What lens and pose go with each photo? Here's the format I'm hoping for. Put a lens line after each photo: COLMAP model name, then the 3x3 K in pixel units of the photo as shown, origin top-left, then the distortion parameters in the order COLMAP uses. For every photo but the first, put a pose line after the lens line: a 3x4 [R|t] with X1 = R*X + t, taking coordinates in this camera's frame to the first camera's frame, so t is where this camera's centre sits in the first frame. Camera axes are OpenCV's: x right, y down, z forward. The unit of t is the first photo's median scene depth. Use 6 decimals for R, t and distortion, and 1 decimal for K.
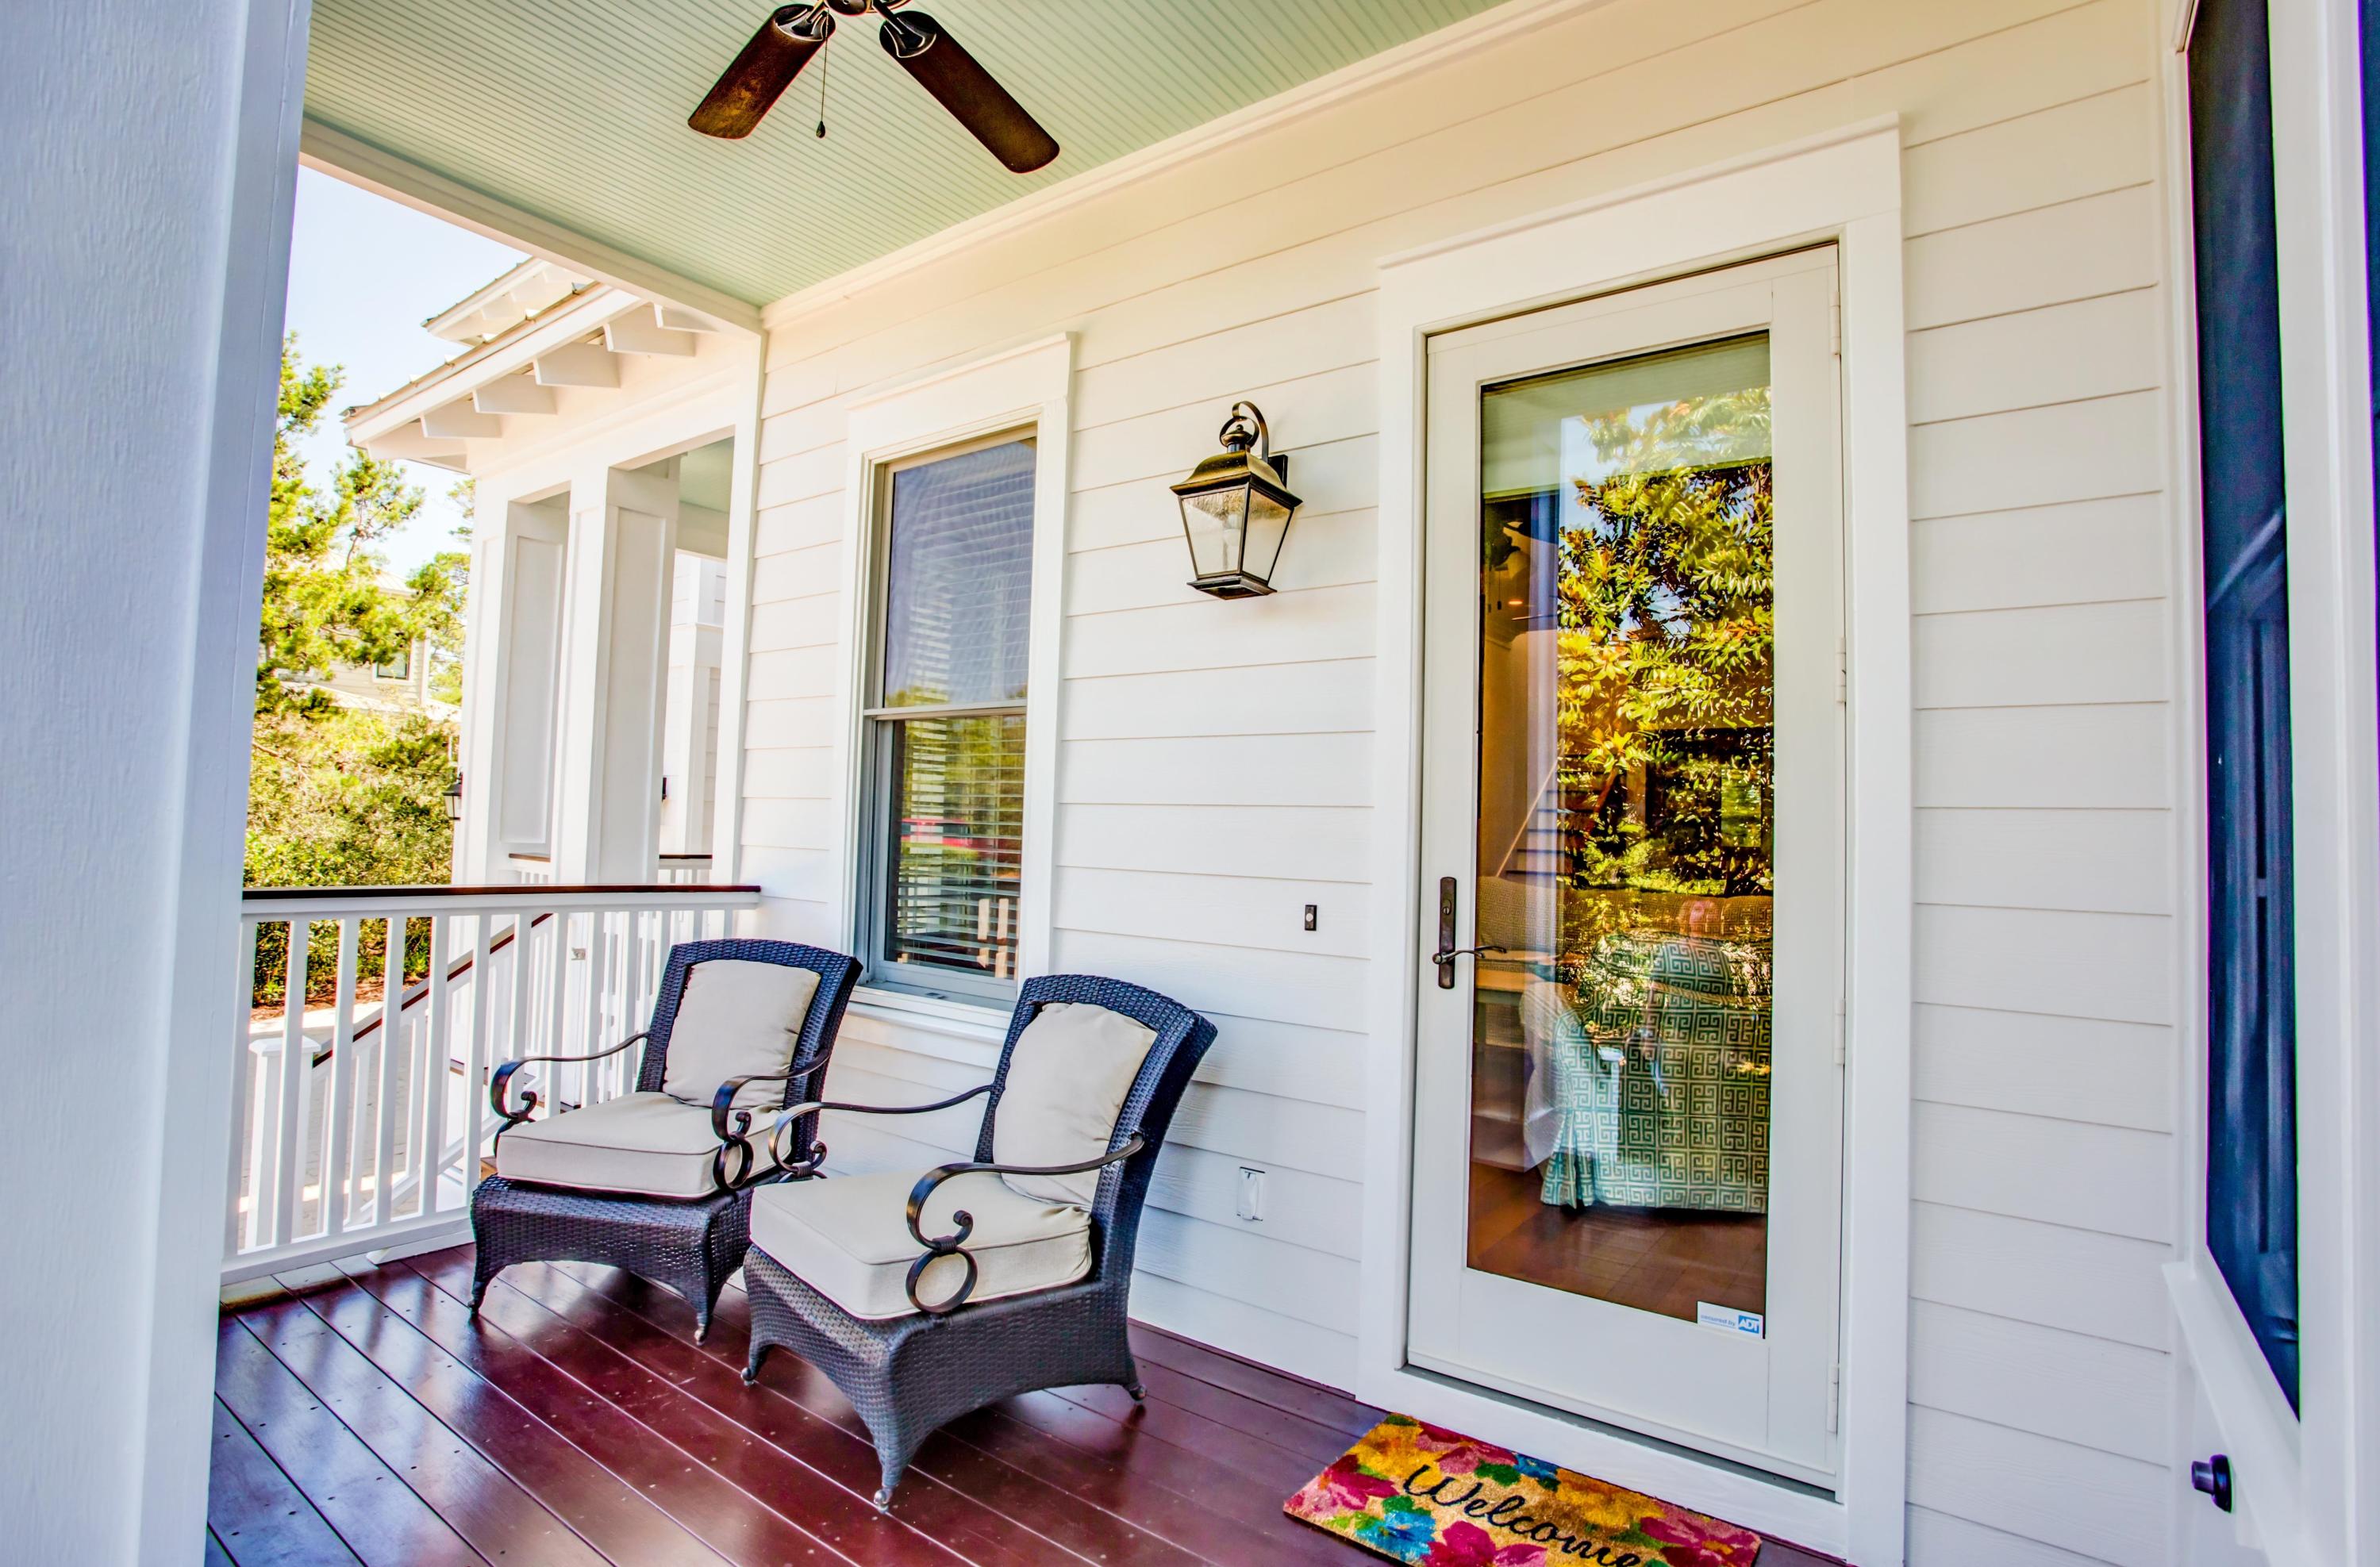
lens RADIAL K [[1158.3, 0, 1196.1], [0, 1158.3, 771.8], [0, 0, 1]] dist [-0.068173, 0.026908]
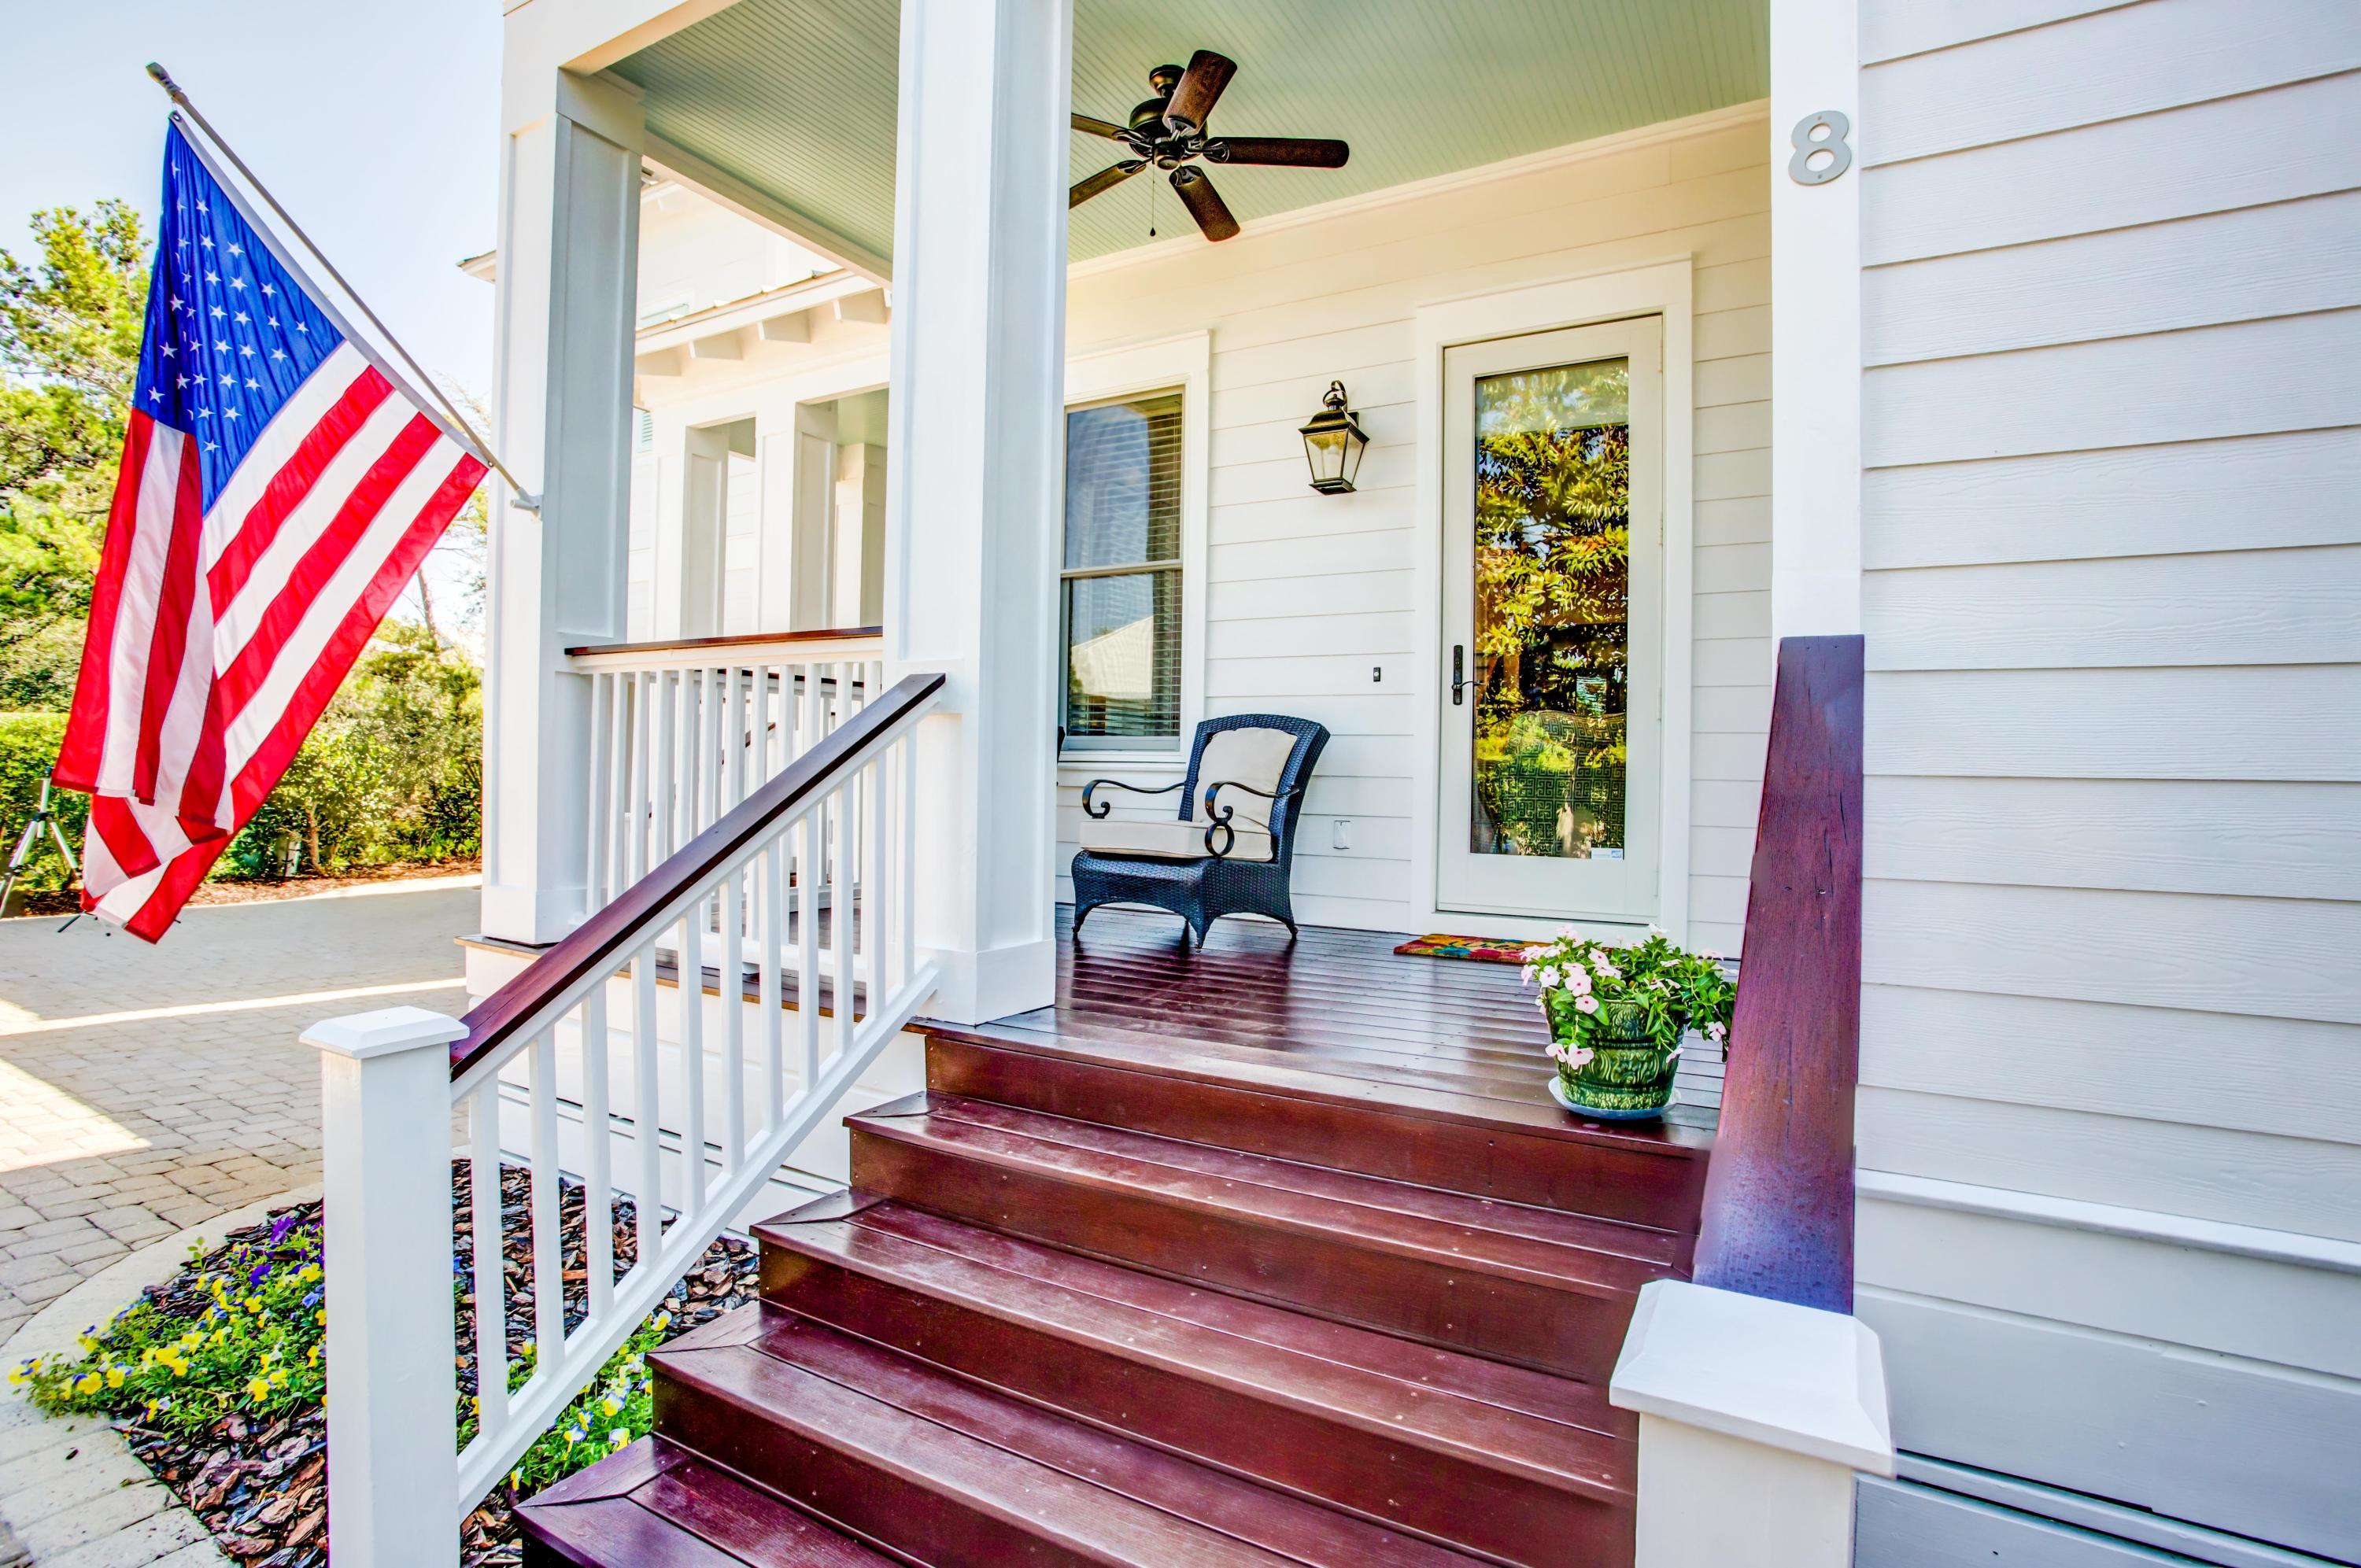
lens RADIAL K [[1149.0, 0, 1184.7], [0, 1149.0, 779.1], [0, 0, 1]] dist [-0.068173, 0.026908]
pose [[0.993803, -0.012559, 0.110441, -0.384290], [0.006183, 0.998304, 0.057886, 0.178631], [-0.110980, -0.056845, 0.992196, -0.715153]]
